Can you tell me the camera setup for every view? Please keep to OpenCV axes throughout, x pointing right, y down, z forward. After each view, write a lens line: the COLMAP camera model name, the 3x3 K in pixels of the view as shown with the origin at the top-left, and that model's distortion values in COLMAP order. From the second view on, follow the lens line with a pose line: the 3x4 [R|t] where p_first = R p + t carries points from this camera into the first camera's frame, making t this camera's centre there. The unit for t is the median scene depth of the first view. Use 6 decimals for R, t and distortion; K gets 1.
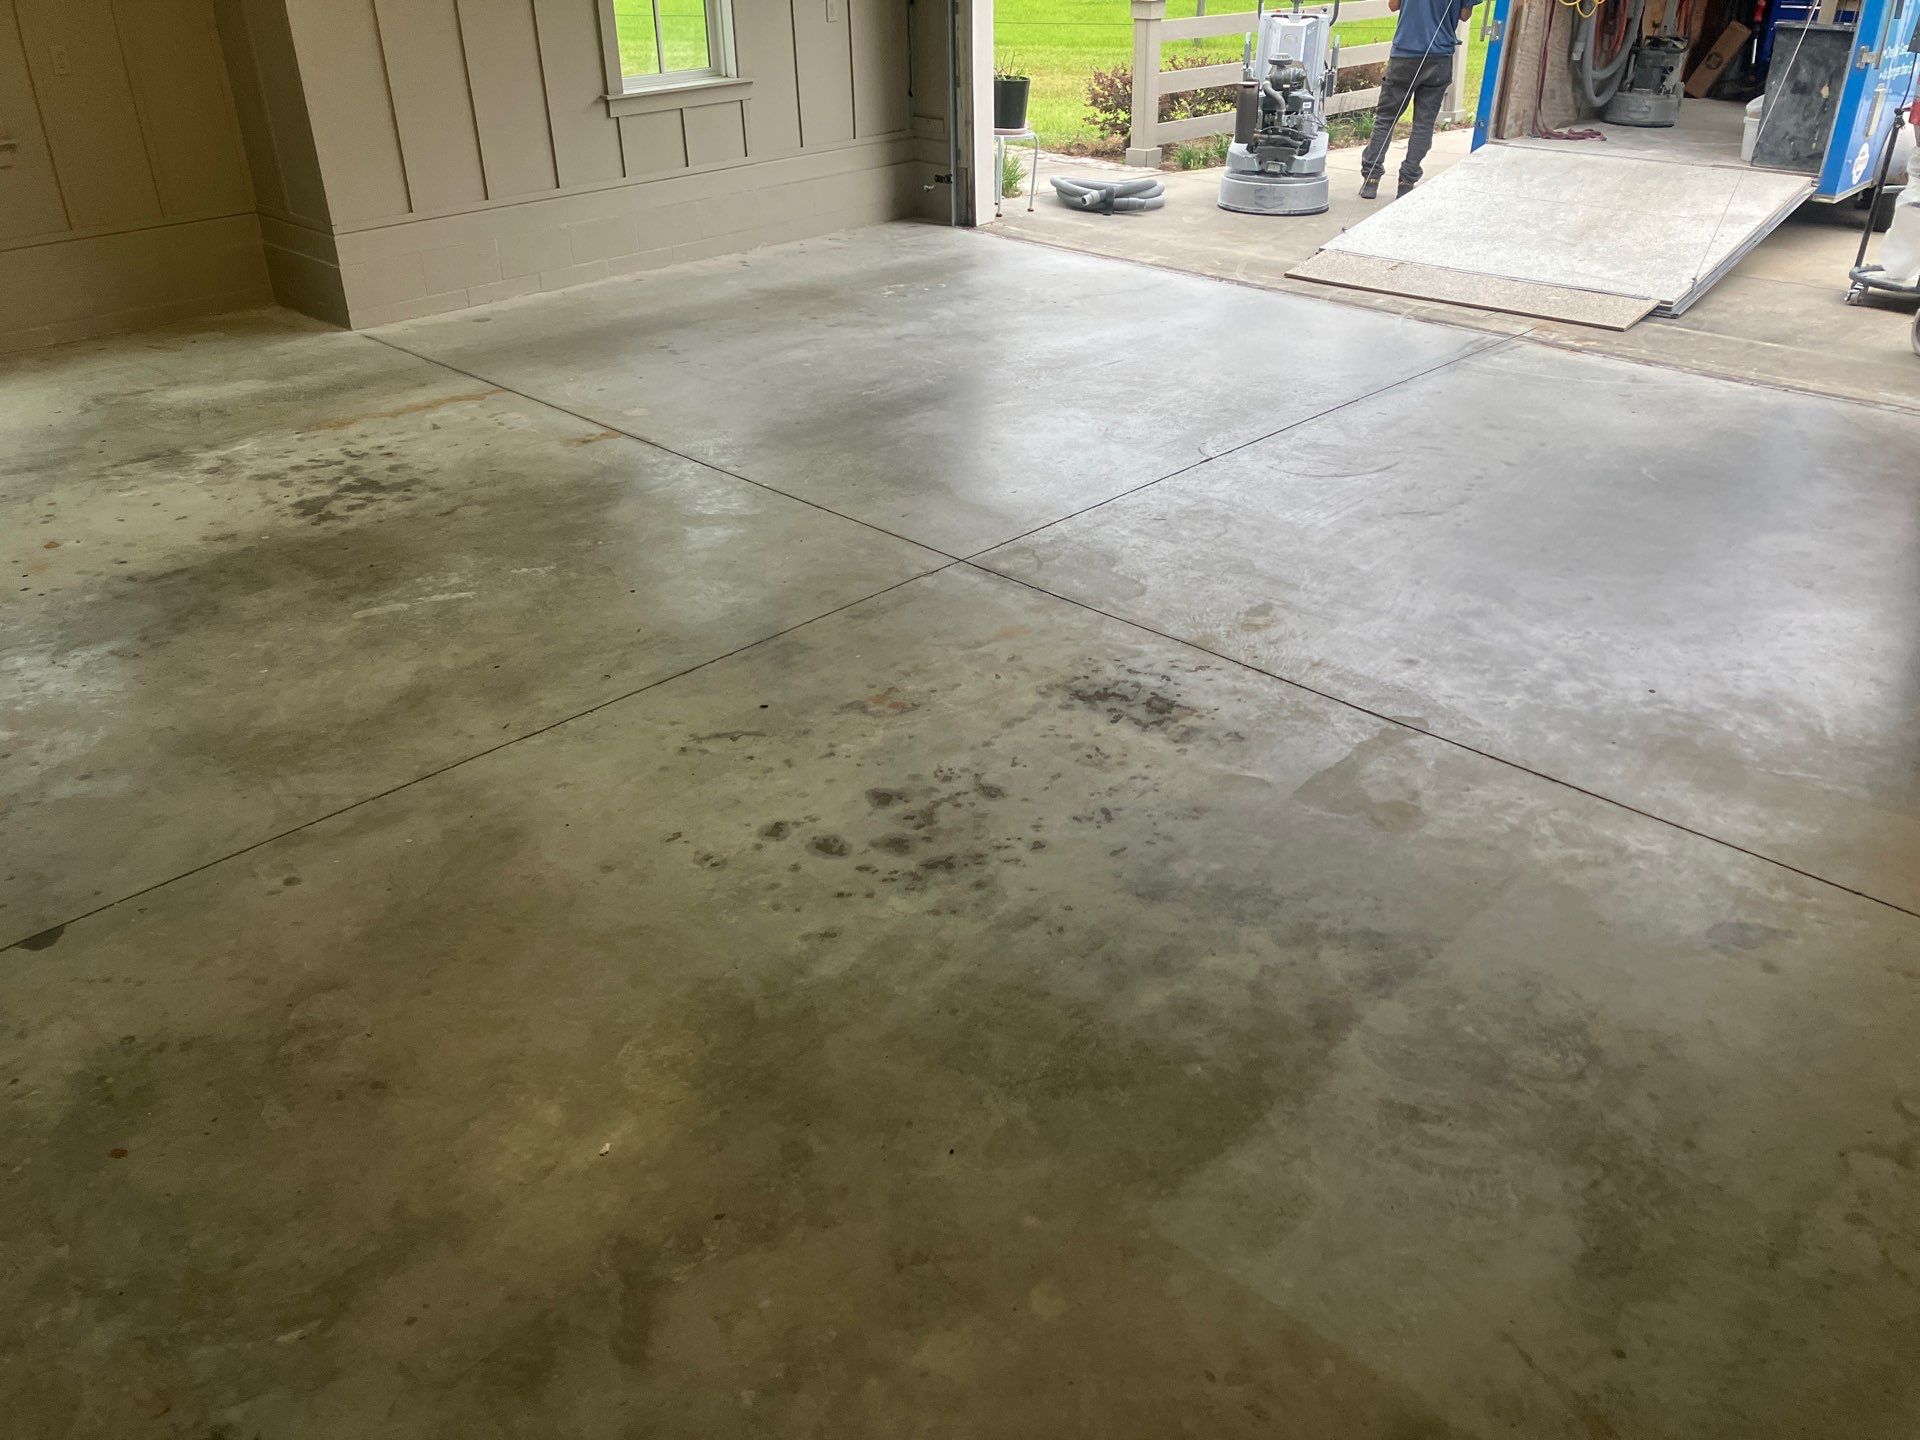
lens RADIAL K [[1571.0, 0, 961.4], [0, 1571.0, 717.0], [0, 0, 1]] dist [0.033173, -0.024957]
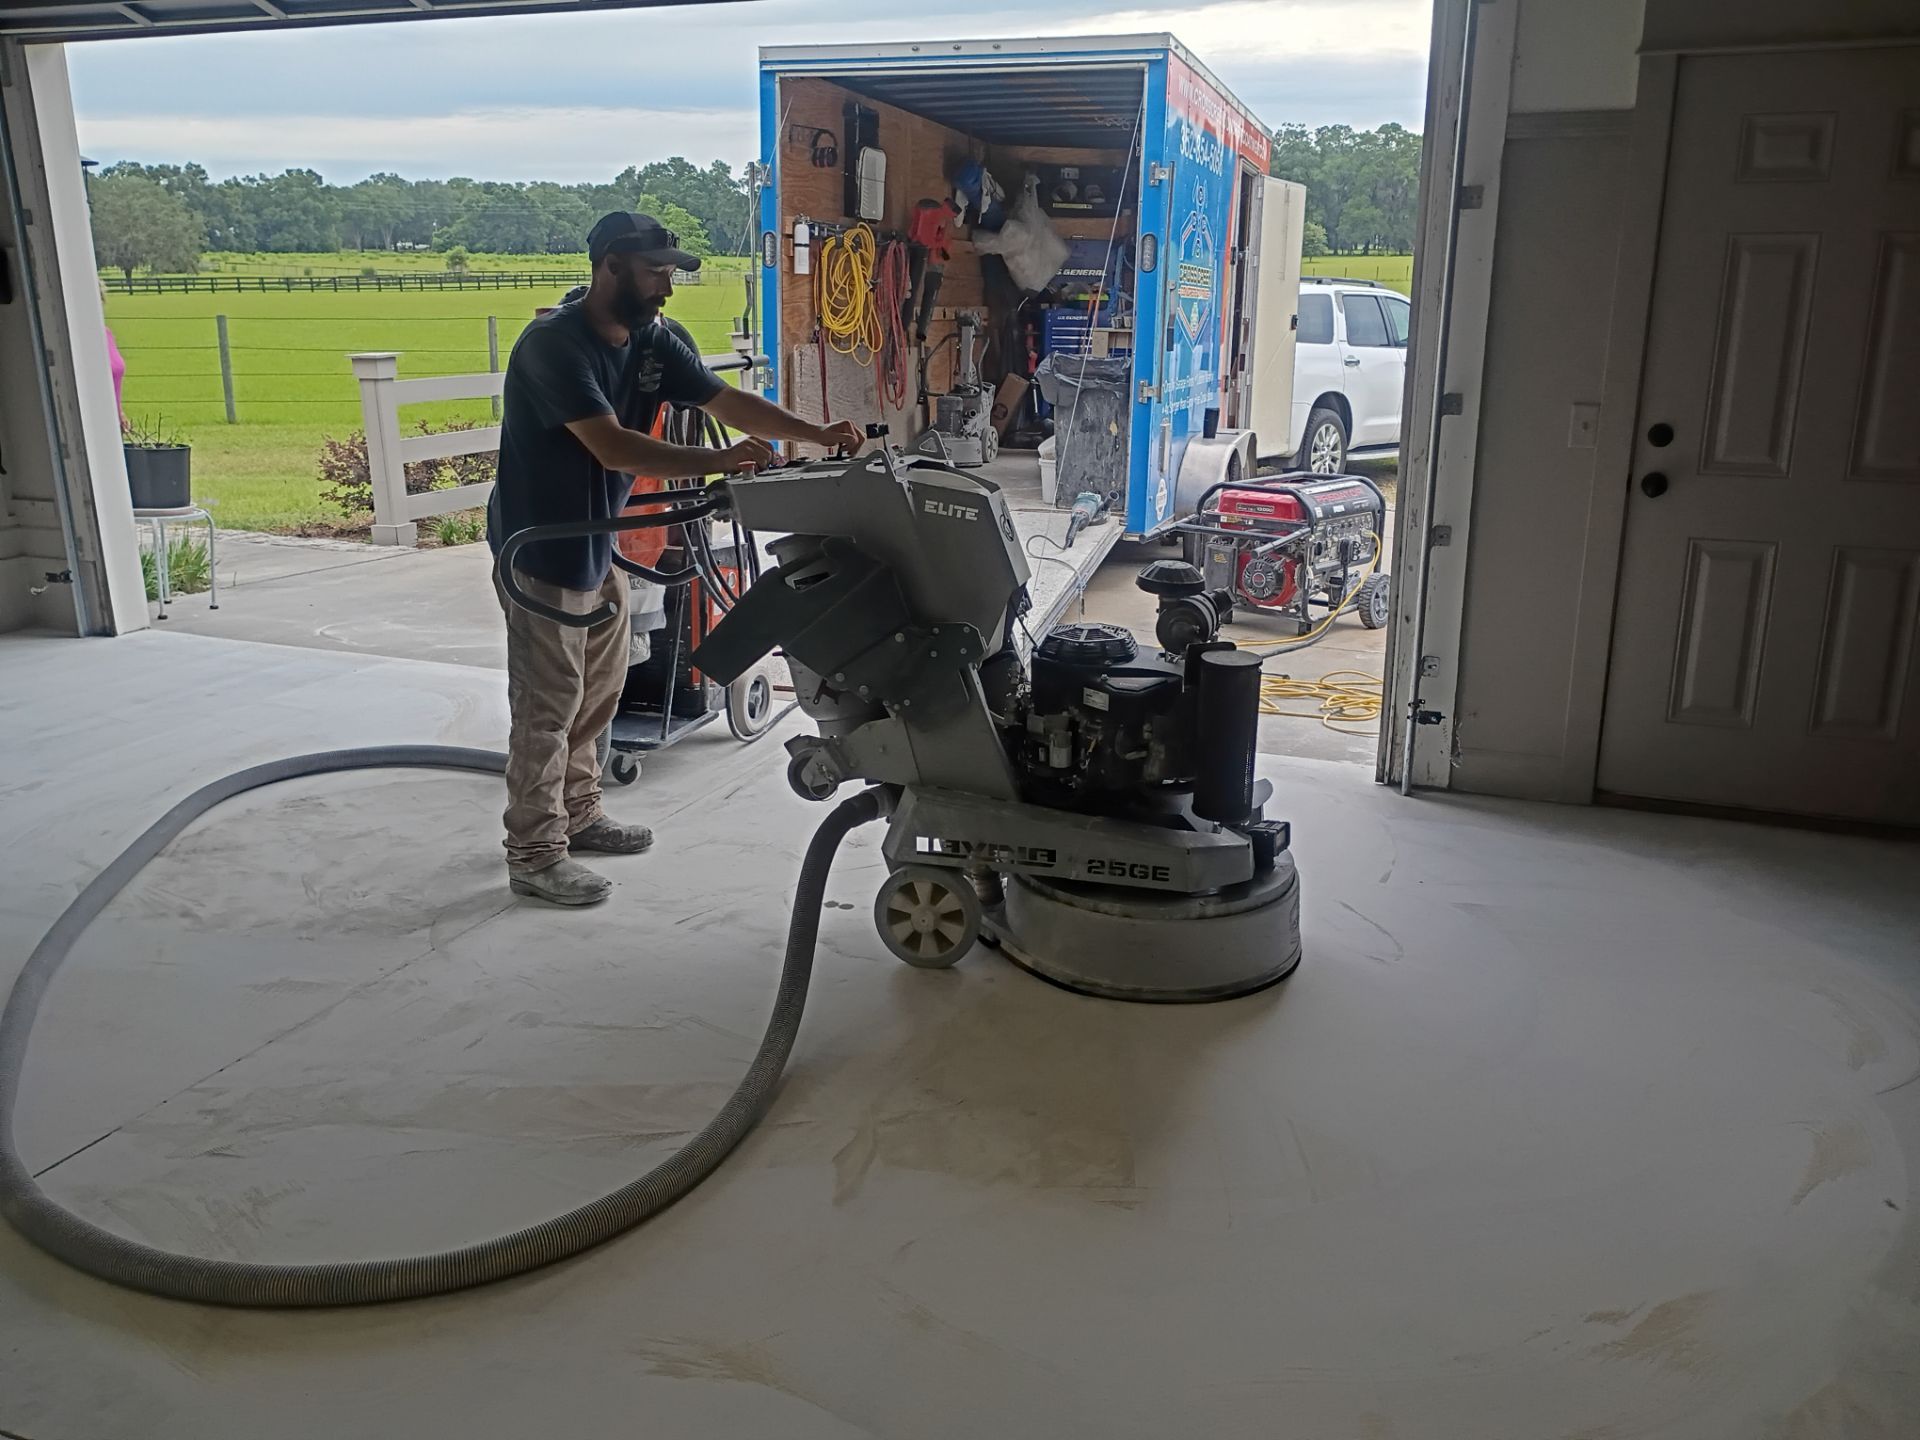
lens RADIAL K [[1578.7, 0, 960.7], [0, 1578.7, 720.1], [0, 0, 1]] dist [0.043134, -0.021706]
pose [[0.925956, -0.100654, 0.363971, 0.094737], [0.177716, 0.966571, -0.184819, -0.065291], [-0.333201, 0.235817, 0.912889, 0.198248]]
